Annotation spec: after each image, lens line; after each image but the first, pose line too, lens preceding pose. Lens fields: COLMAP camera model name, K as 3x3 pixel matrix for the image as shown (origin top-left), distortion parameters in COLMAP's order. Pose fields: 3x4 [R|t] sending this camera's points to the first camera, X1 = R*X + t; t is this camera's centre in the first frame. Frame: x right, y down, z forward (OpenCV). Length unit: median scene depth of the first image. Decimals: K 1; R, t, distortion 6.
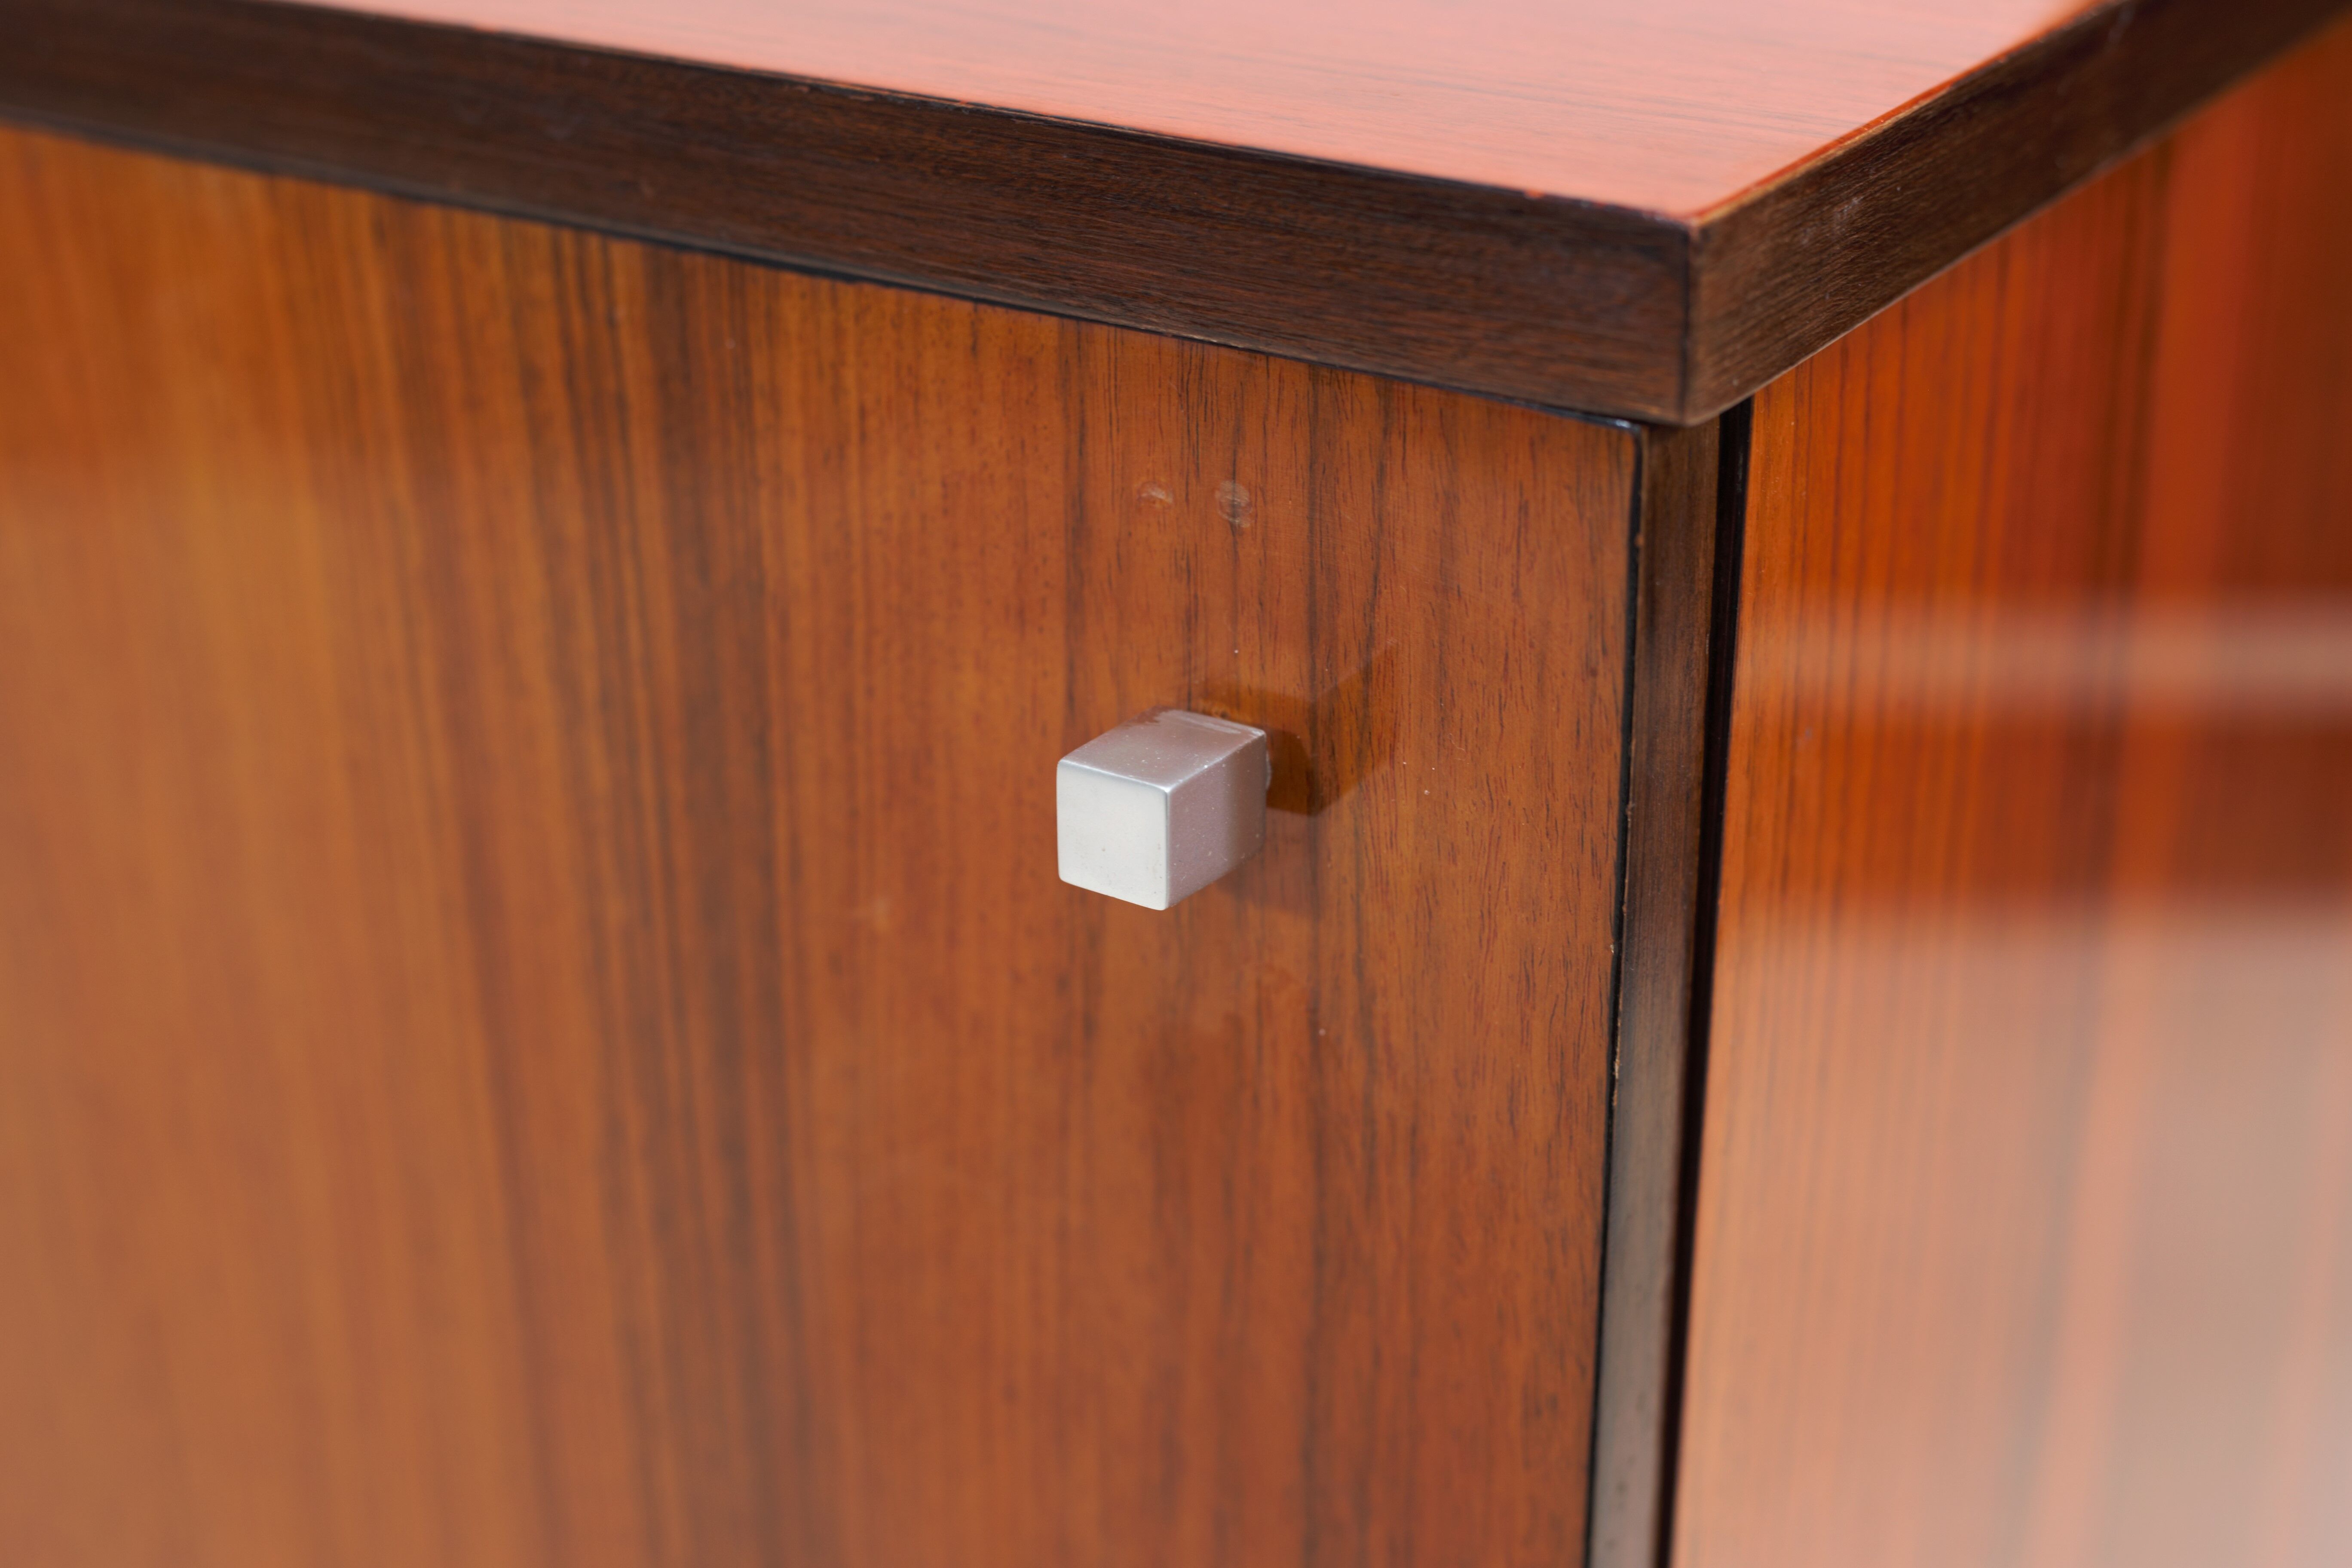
lens RADIAL K [[3582.9, 0, 1176.9], [0, 3582.9, 779.9], [0, 0, 1]] dist [-0.104068, 0.000000]
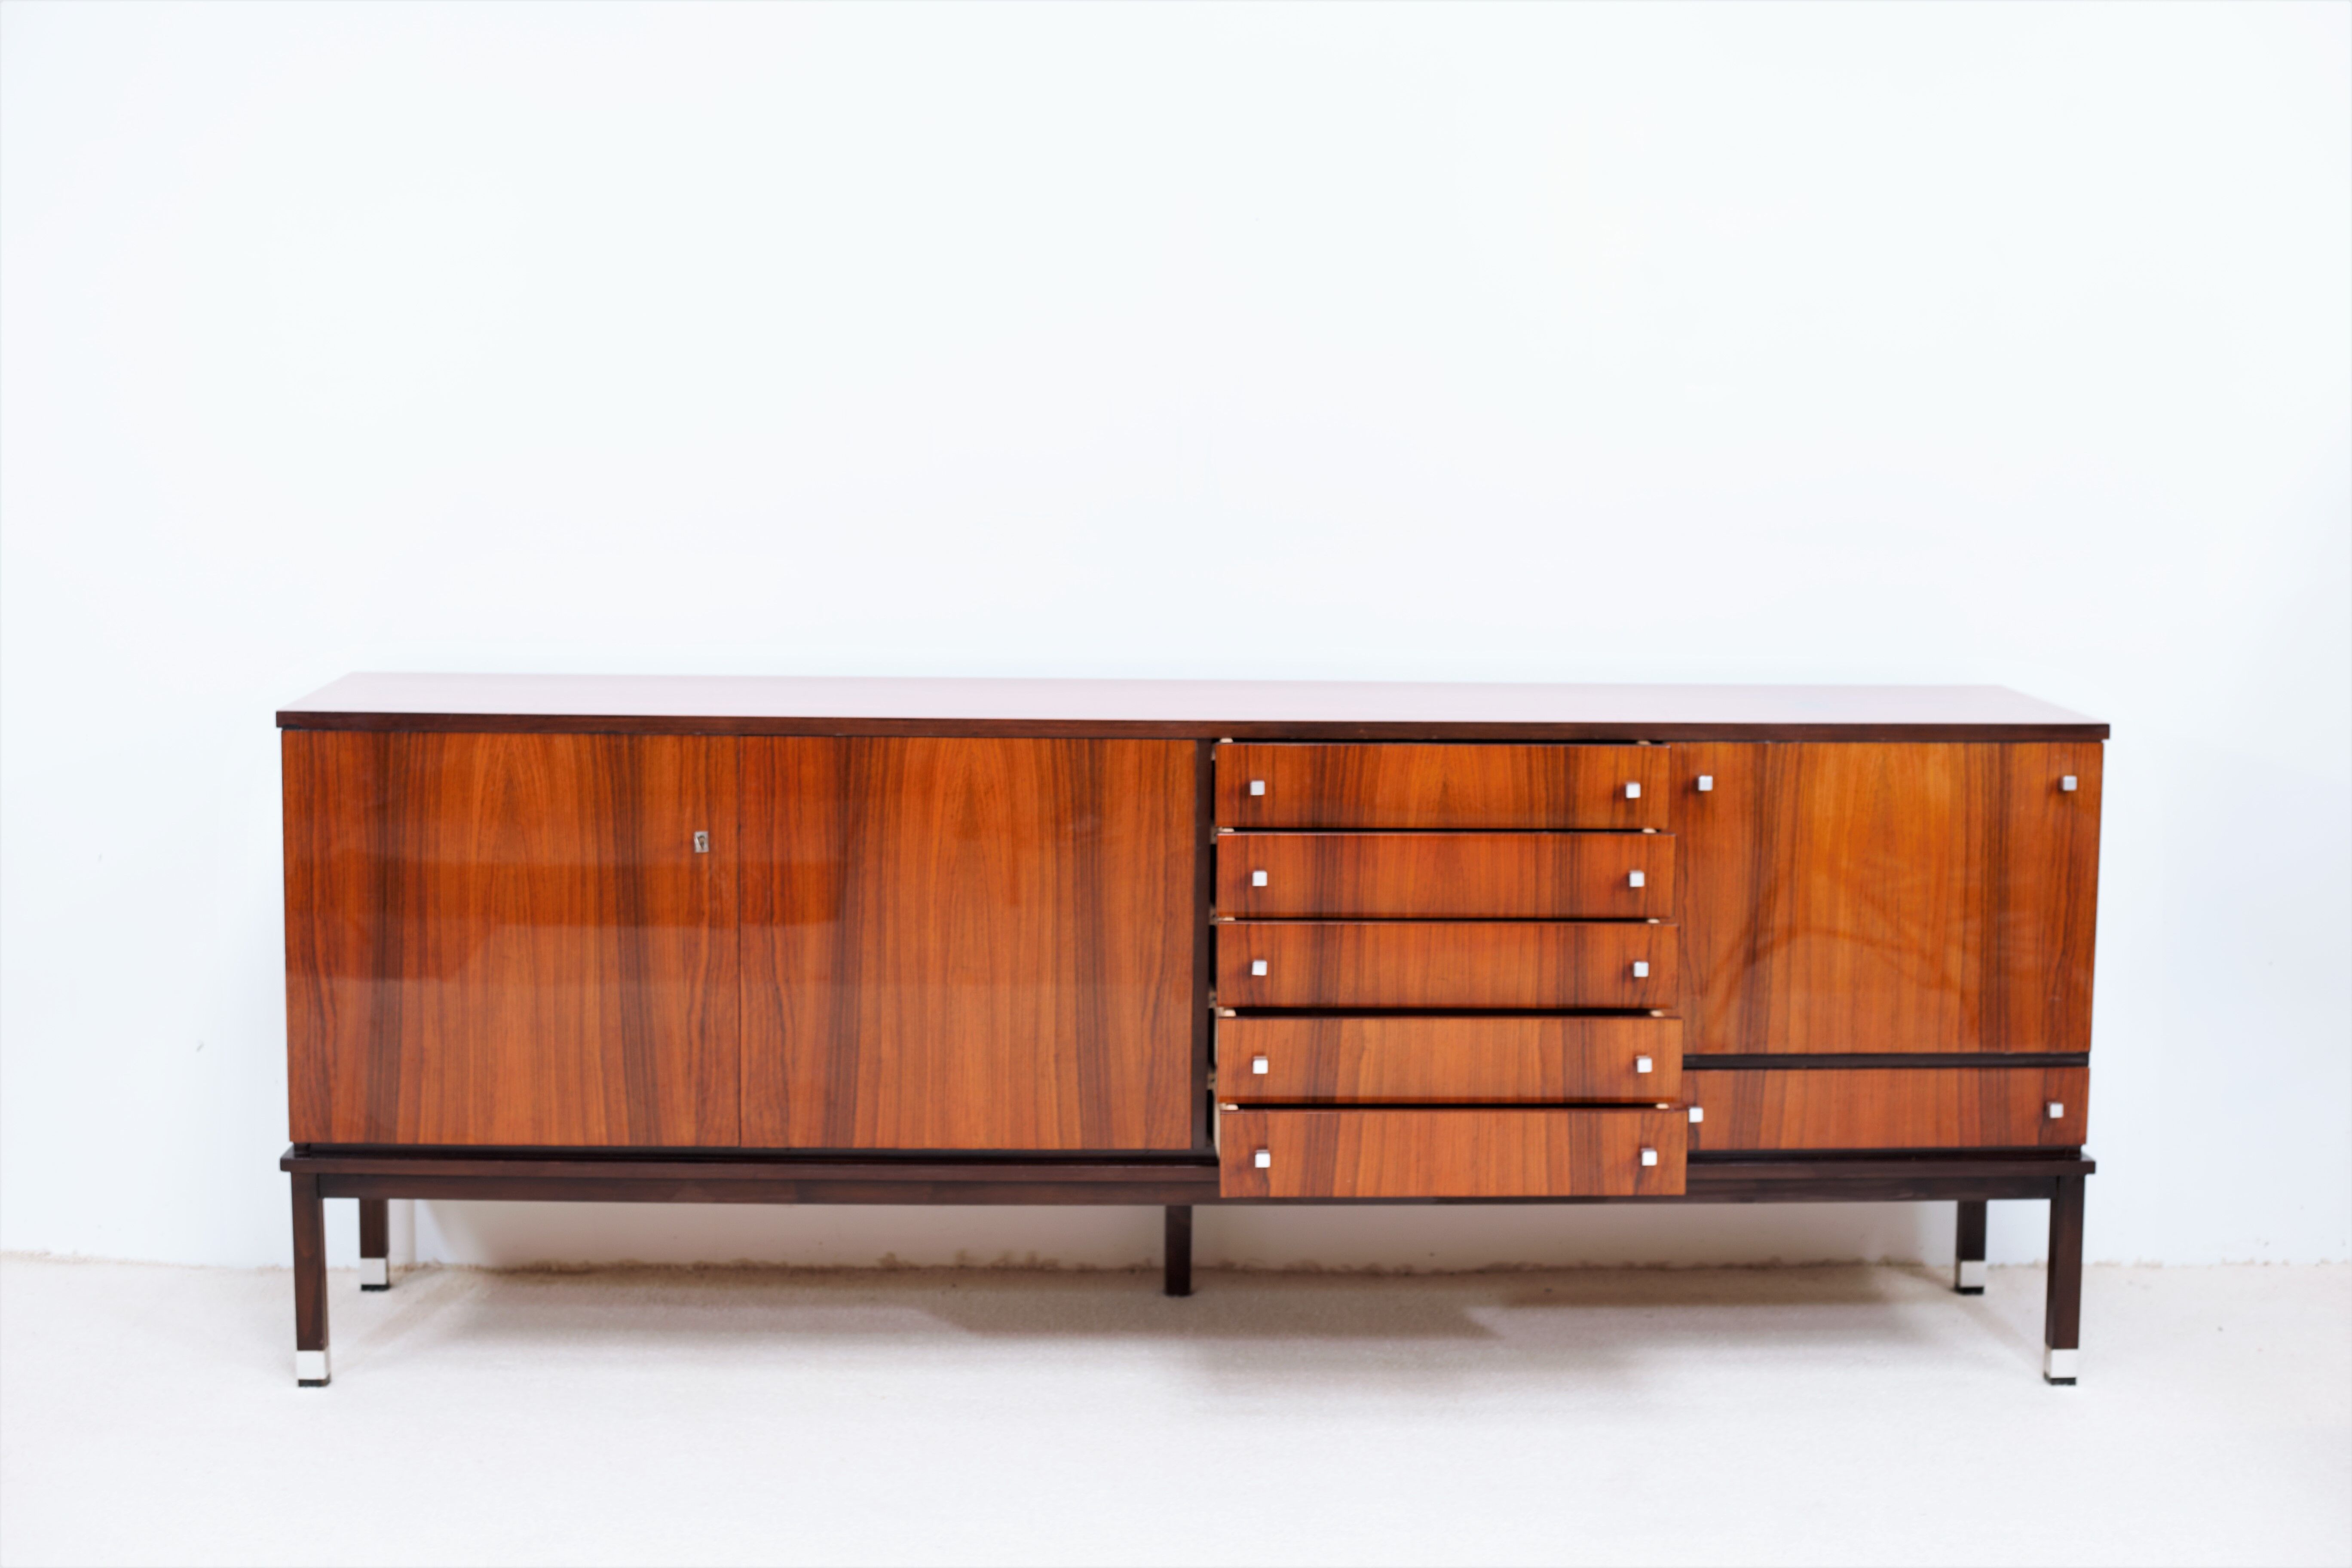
lens RADIAL K [[3582.9, 0, 1177.0], [0, 3582.9, 774.7], [0, 0, 1]] dist [-0.104068, 0.000000]
pose [[0.805391, -0.064682, 0.589204, -7.847314], [0.240142, 0.944403, -0.224577, 1.618949], [-0.541920, 0.322365, 0.776146, -5.468870]]
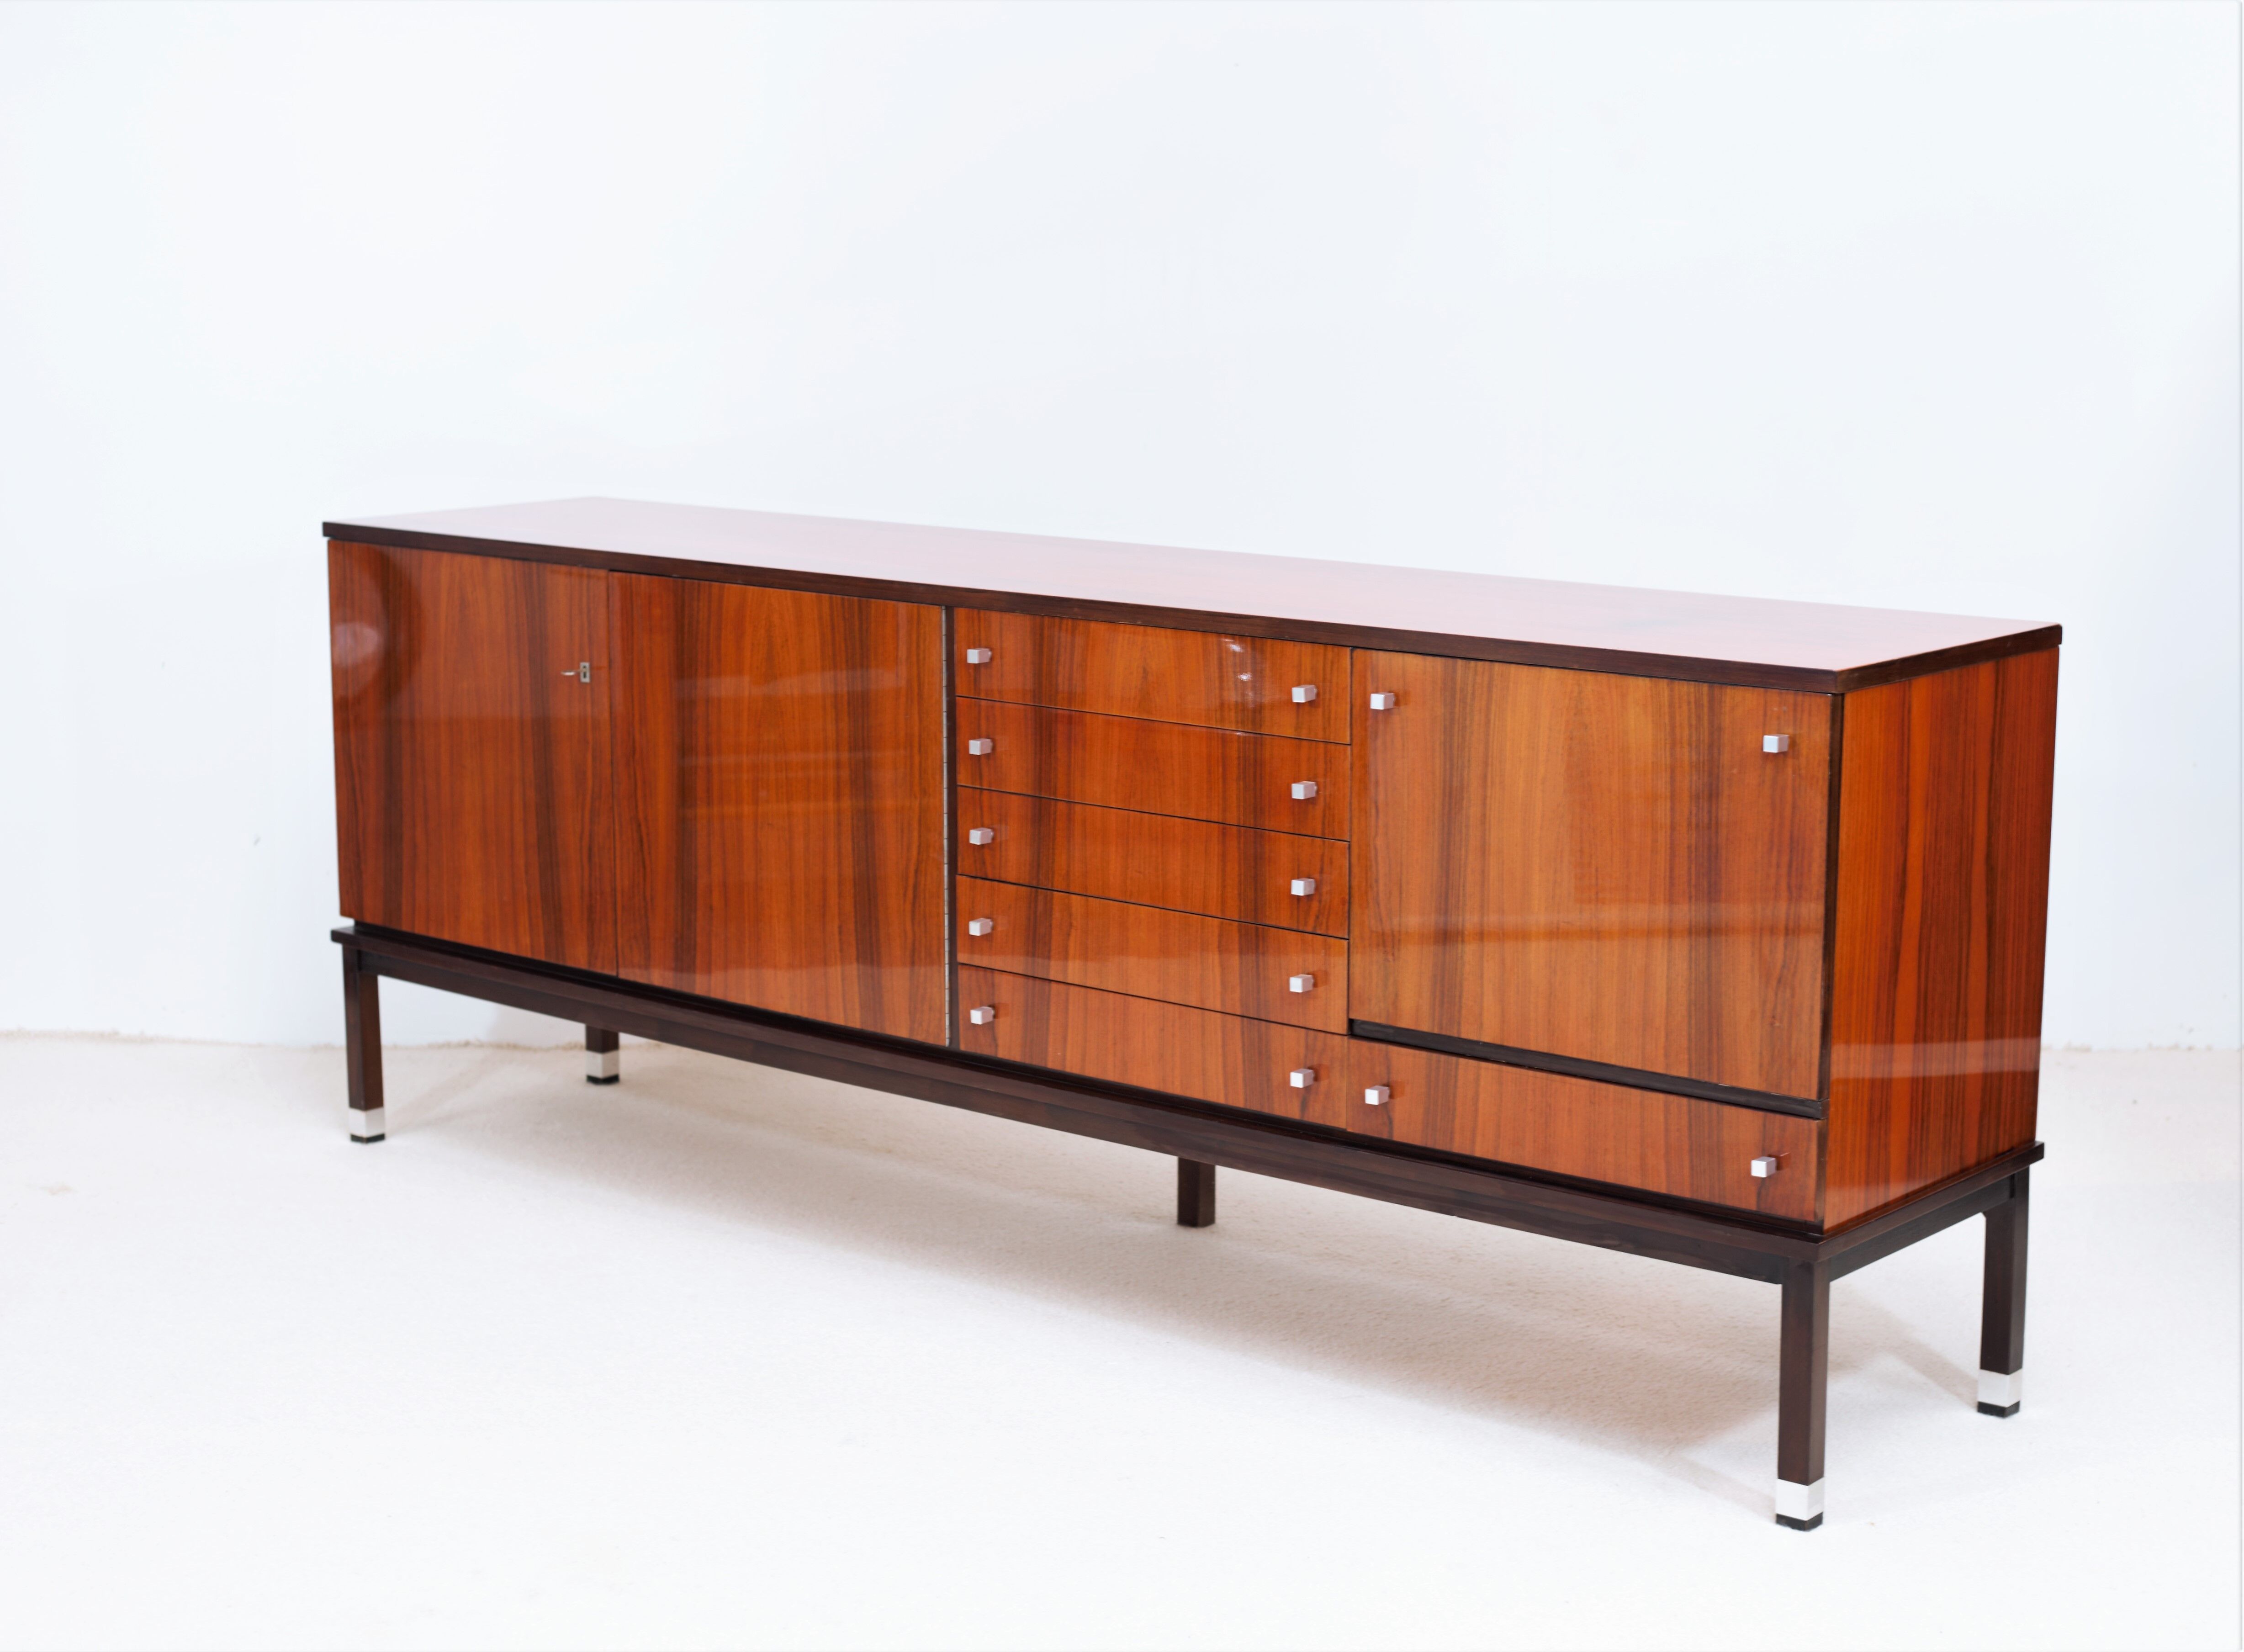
lens RADIAL K [[3694.4, 0, 1133.3], [0, 3694.4, 816.0], [0, 0, 1]] dist [-0.115975, 0.000000]
pose [[0.993993, 0.024154, -0.106746, -0.523924], [-0.051485, 0.963880, -0.261312, 2.277119], [0.096579, 0.265238, 0.959334, -6.723493]]
